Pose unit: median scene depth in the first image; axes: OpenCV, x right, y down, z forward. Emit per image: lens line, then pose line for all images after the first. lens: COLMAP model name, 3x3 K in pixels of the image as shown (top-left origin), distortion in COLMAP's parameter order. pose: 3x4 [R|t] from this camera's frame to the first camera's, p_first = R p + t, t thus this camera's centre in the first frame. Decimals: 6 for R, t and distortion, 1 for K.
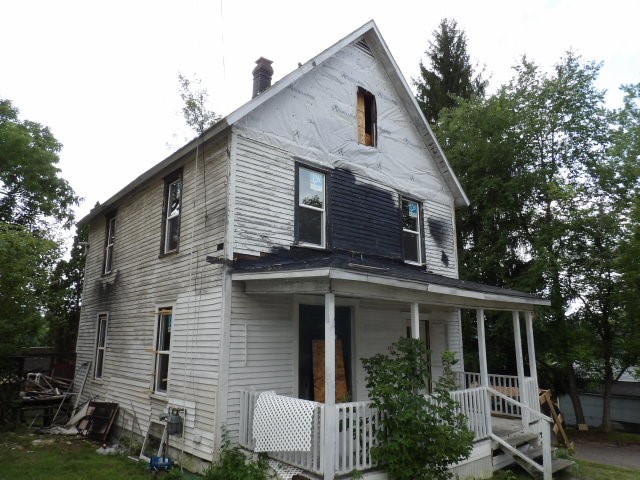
lens RADIAL K [[454.6, 0, 320.4], [0, 454.6, 239.8], [0, 0, 1]] dist [-0.032026, 0.000565]
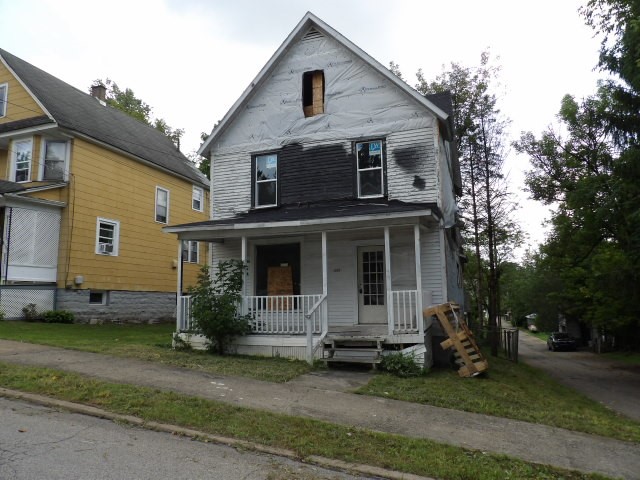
lens RADIAL K [[454.6, 0, 319.4], [0, 454.6, 241.1], [0, 0, 1]] dist [-0.032026, 0.000565]
pose [[0.492612, -0.125437, -0.861162, 1.127183], [0.199677, 0.979449, -0.028445, 0.170068], [0.847032, -0.157942, 0.507535, 0.304558]]
